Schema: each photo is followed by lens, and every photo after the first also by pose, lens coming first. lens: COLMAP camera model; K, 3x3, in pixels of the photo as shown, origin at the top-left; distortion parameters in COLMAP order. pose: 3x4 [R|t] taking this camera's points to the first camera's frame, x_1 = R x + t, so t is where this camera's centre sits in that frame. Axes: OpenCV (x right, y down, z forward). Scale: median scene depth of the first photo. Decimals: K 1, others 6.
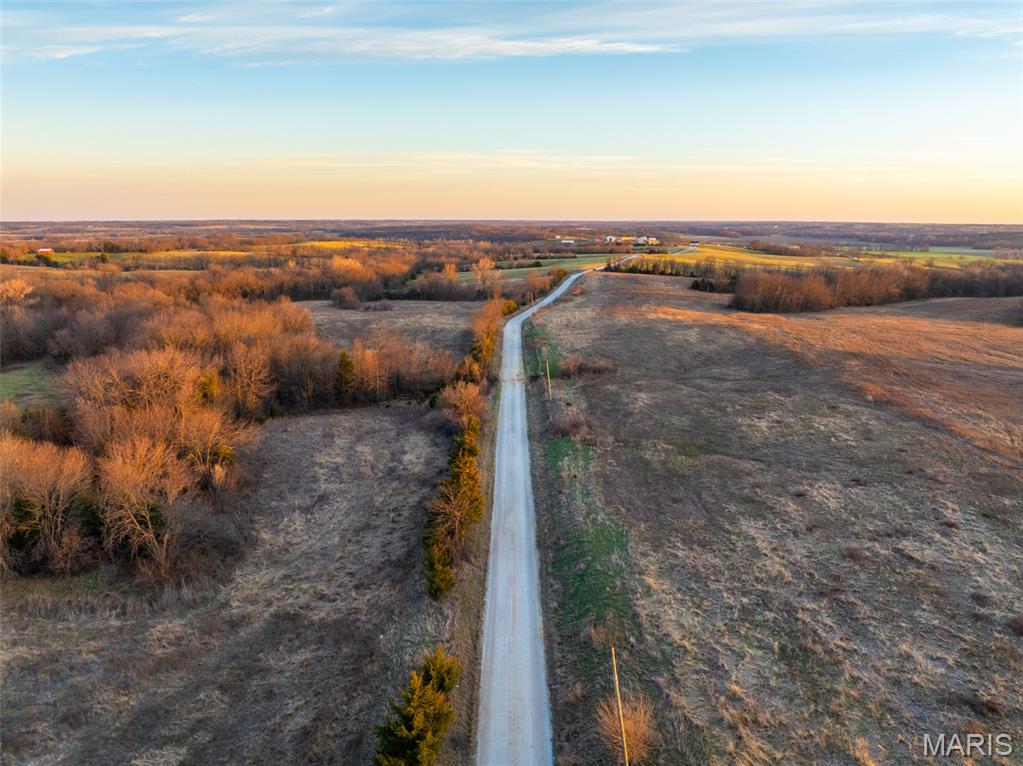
lens RADIAL K [[719.7, 0, 512.9], [0, 719.7, 383.5], [0, 0, 1]] dist [-0.041449, 0.005549]
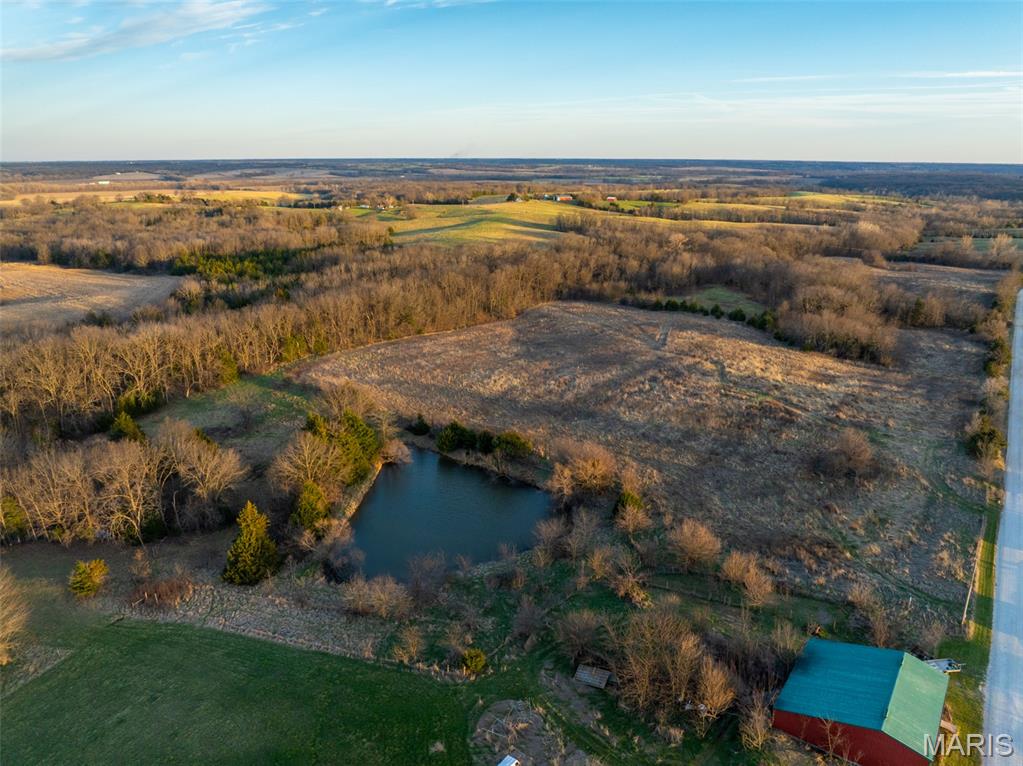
lens RADIAL K [[719.7, 0, 512.9], [0, 719.7, 383.5], [0, 0, 1]] dist [-0.041449, 0.005549]
pose [[0.818381, 0.172217, -0.548265, -0.063439], [-0.127730, 0.984687, 0.118644, 0.110979], [0.560302, -0.027066, 0.827846, -1.366255]]
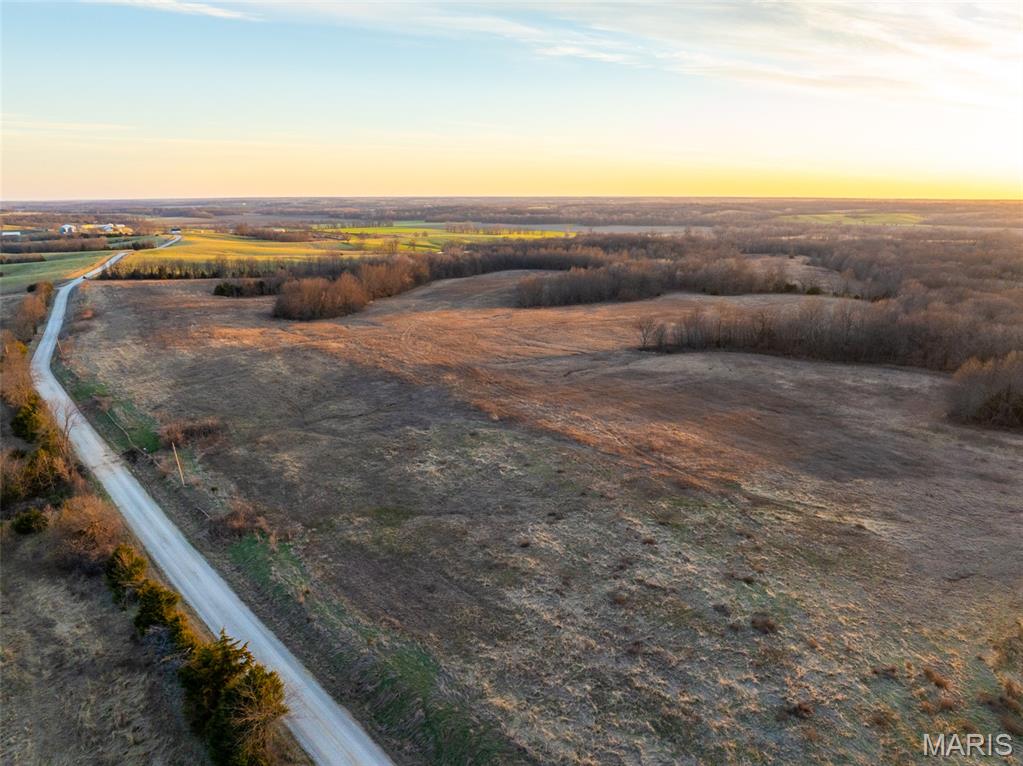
lens RADIAL K [[719.7, 0, 512.9], [0, 719.7, 383.5], [0, 0, 1]] dist [-0.041449, 0.005549]
pose [[0.764839, -0.167095, 0.622174, -0.174193], [0.146548, 0.985584, 0.084543, -0.125525], [-0.627331, 0.026516, 0.778301, 0.103230]]
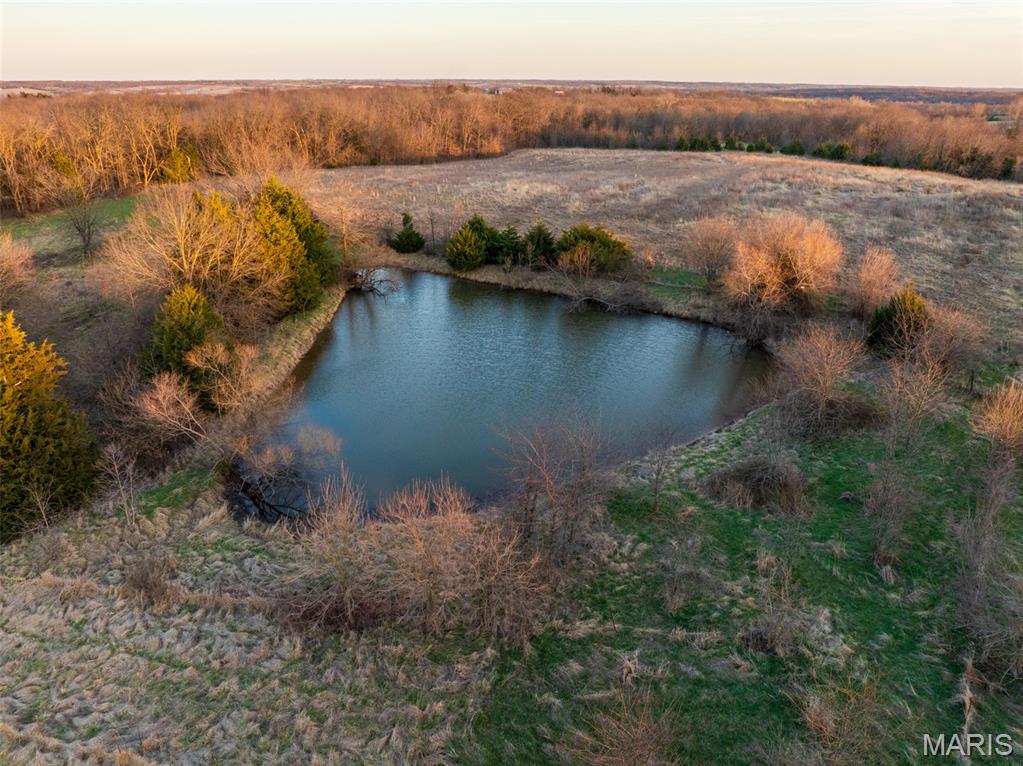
lens RADIAL K [[719.7, 0, 512.9], [0, 719.7, 383.5], [0, 0, 1]] dist [-0.041449, 0.005549]
pose [[0.871120, 0.194400, -0.450952, -0.458427], [-0.113280, 0.973090, 0.200660, 0.351936], [0.477825, -0.123715, 0.869700, -0.976484]]
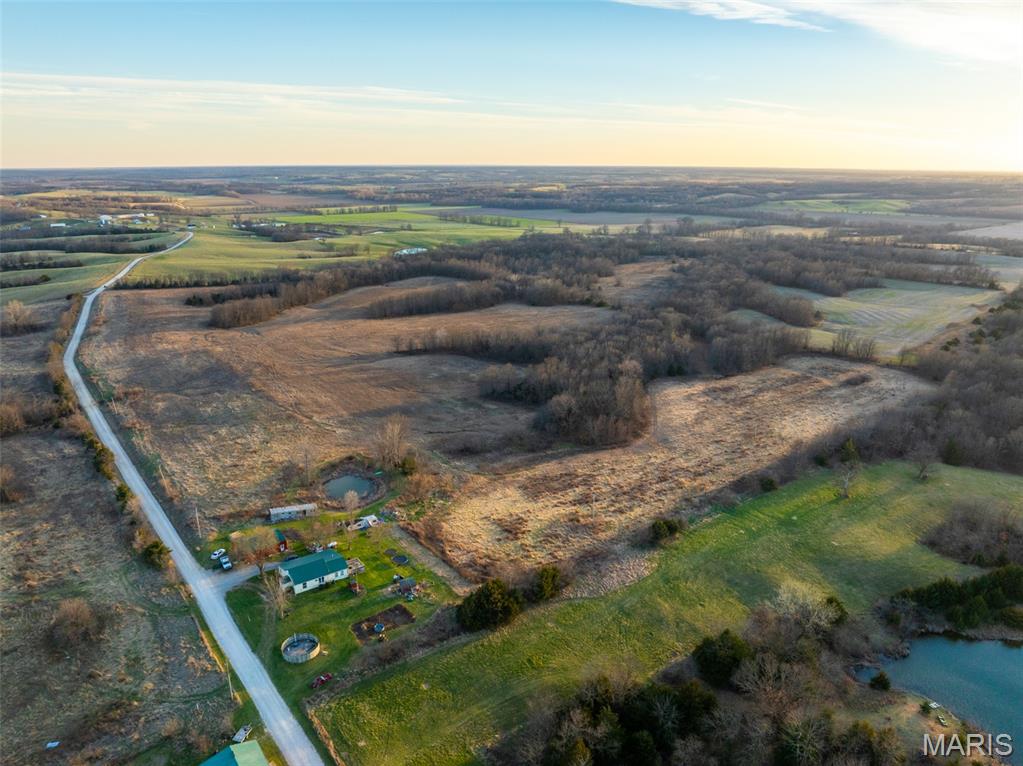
lens RADIAL K [[727.0, 0, 511.5], [0, 727.0, 383.0], [0, 0, 1]] dist [-0.066438, 0.045435]
pose [[0.800666, -0.176079, 0.572651, -0.246539], [0.132596, 0.984213, 0.117234, -0.189097], [-0.584253, -0.017934, 0.811373, -1.692243]]
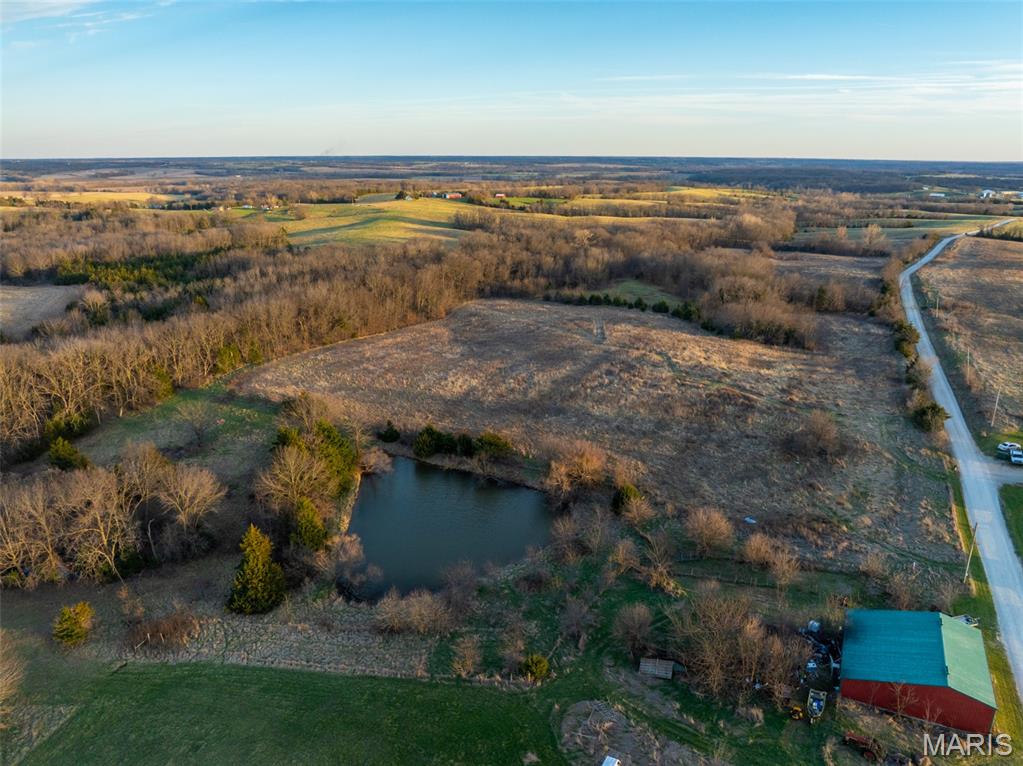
lens RADIAL K [[719.7, 0, 512.9], [0, 719.7, 383.5], [0, 0, 1]] dist [-0.041449, 0.005549]
pose [[0.903190, 0.130087, -0.409055, -0.201963], [-0.095390, 0.989970, 0.104207, 0.124982], [0.418508, -0.055099, 0.906540, -1.435627]]
